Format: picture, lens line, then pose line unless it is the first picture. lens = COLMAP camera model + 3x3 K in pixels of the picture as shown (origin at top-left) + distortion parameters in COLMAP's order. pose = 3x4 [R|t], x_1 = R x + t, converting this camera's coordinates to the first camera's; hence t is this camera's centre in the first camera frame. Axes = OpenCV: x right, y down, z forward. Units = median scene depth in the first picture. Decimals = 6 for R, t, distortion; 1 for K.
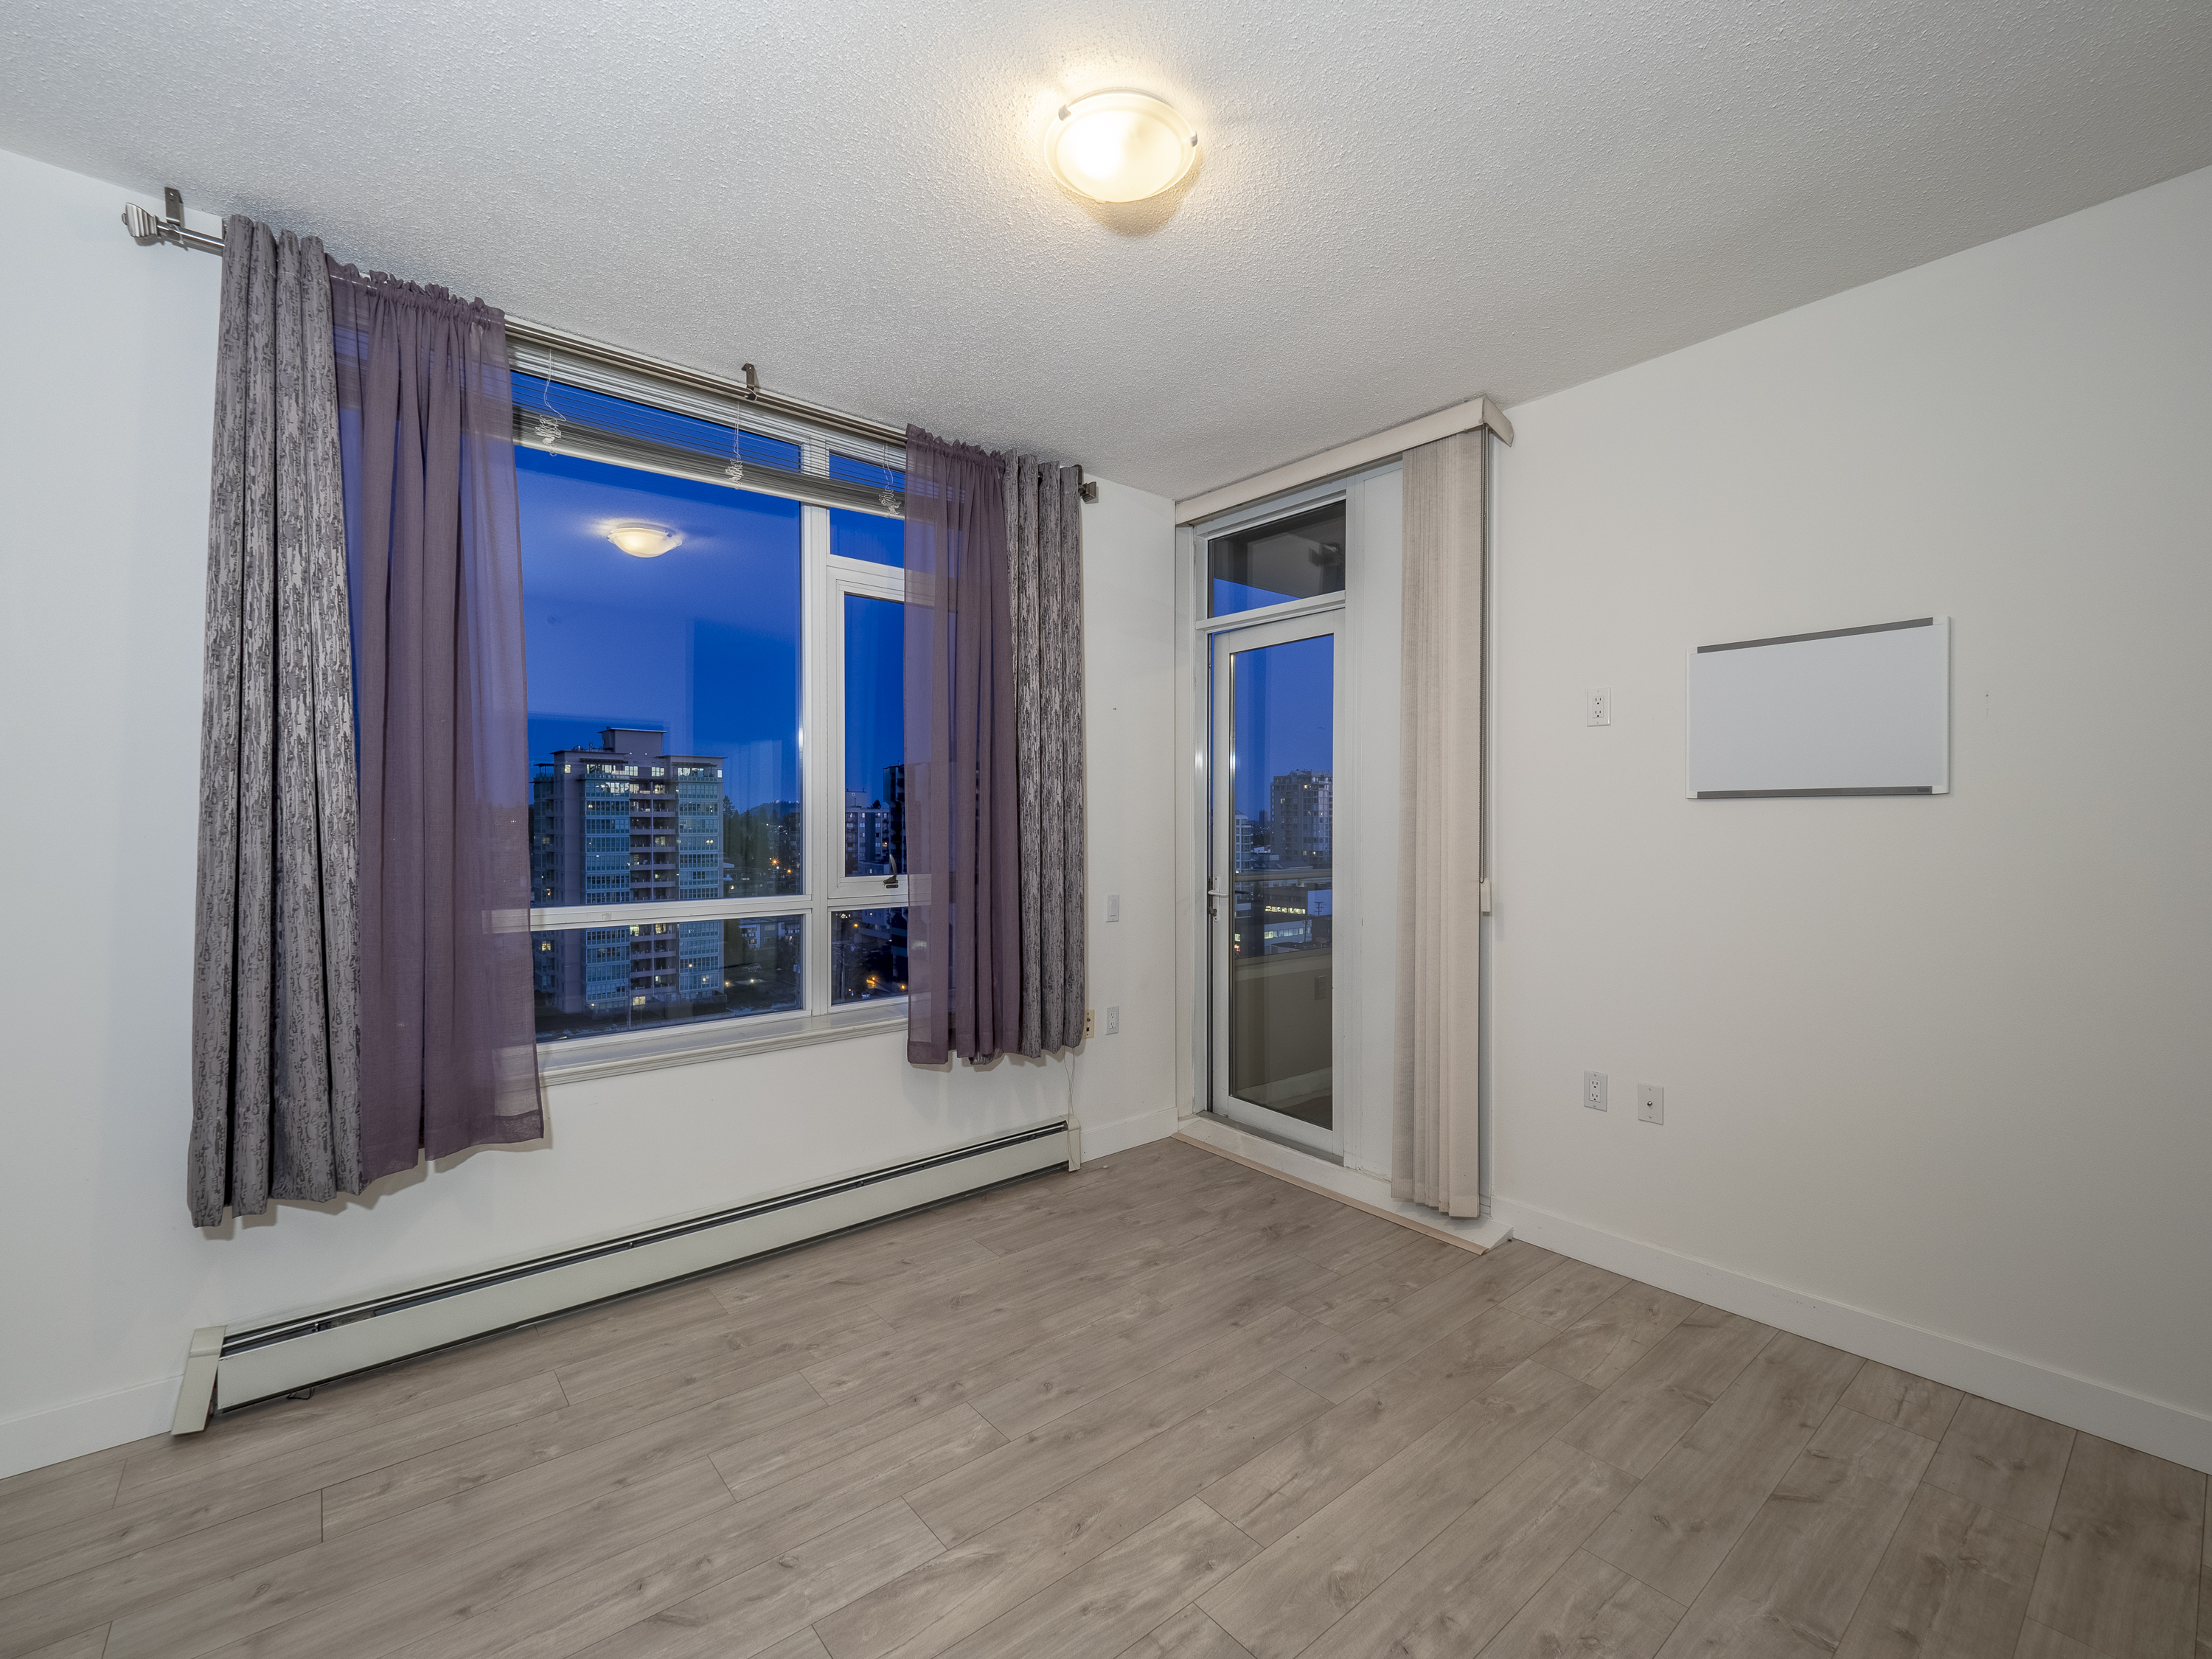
lens RADIAL K [[965.8, 0, 1110.4], [0, 965.8, 836.4], [0, 0, 1]] dist [0.031048, -0.022498]
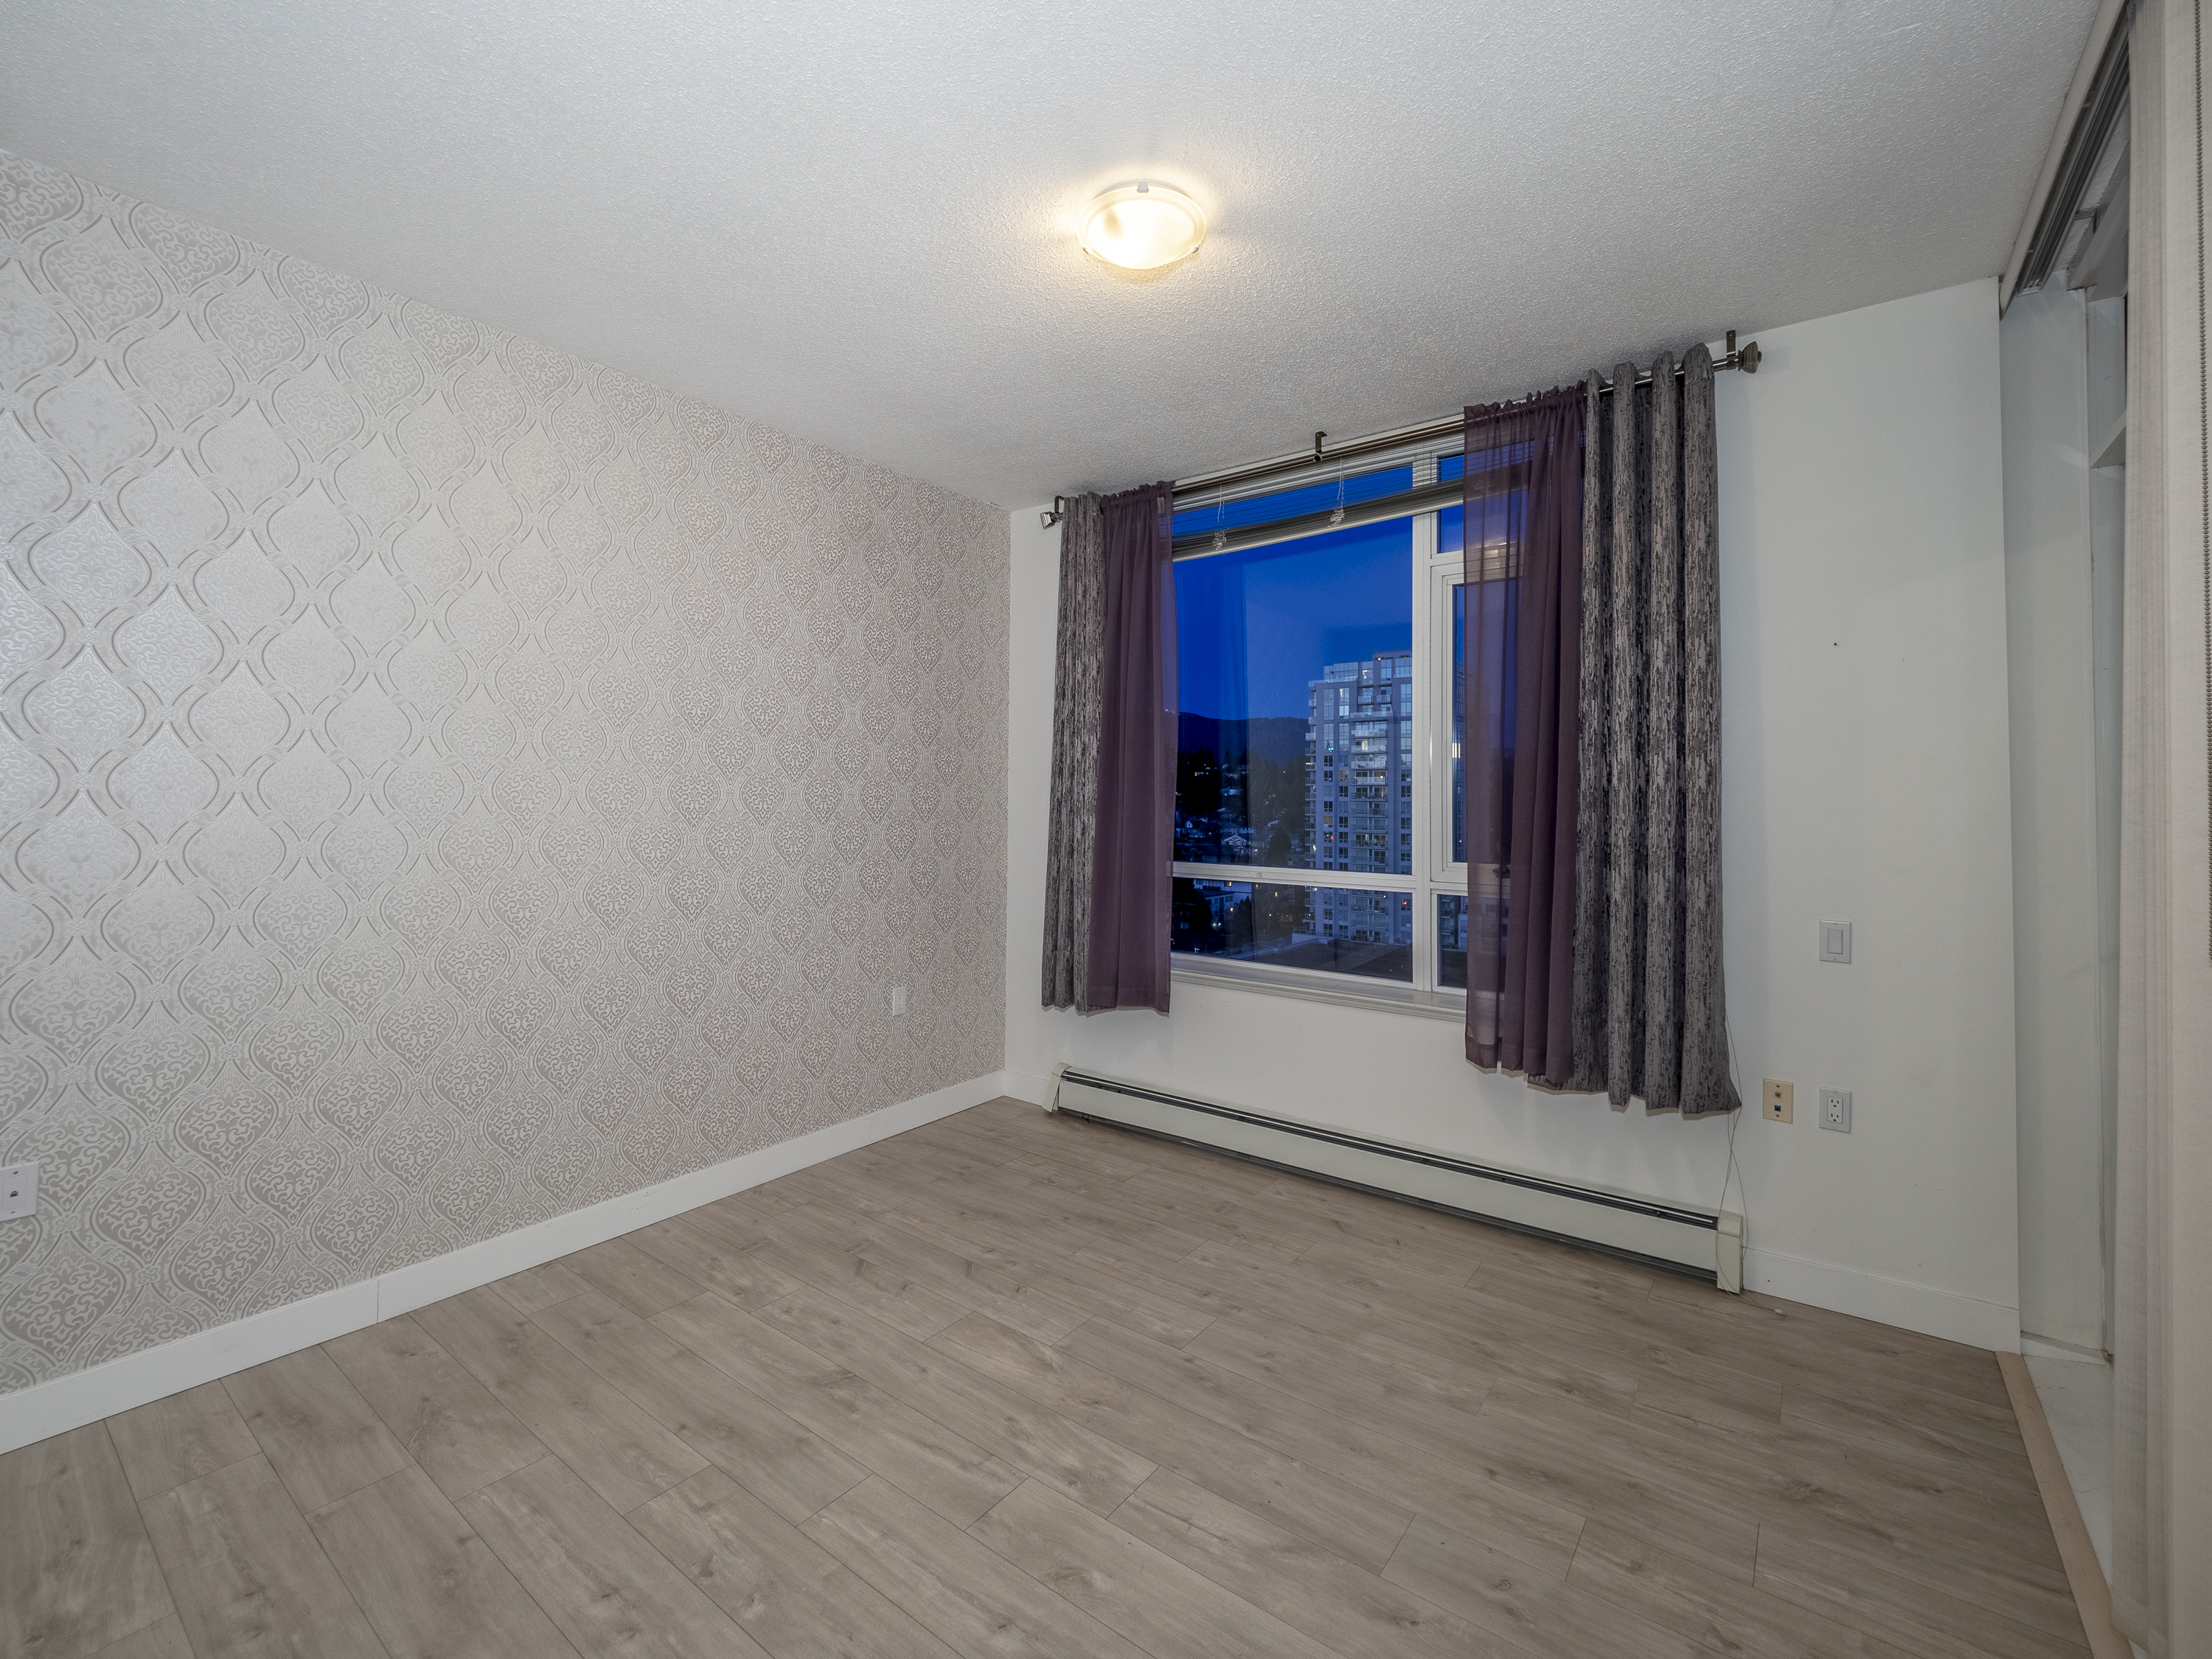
lens RADIAL K [[954.6, 0, 1103.1], [0, 954.6, 794.6], [0, 0, 1]] dist [0.000187, -0.005418]
pose [[0.219715, -0.010846, -0.975504, 0.784446], [-0.025849, 0.999522, -0.016935, -0.004307], [0.975222, 0.028937, 0.219330, 0.524918]]
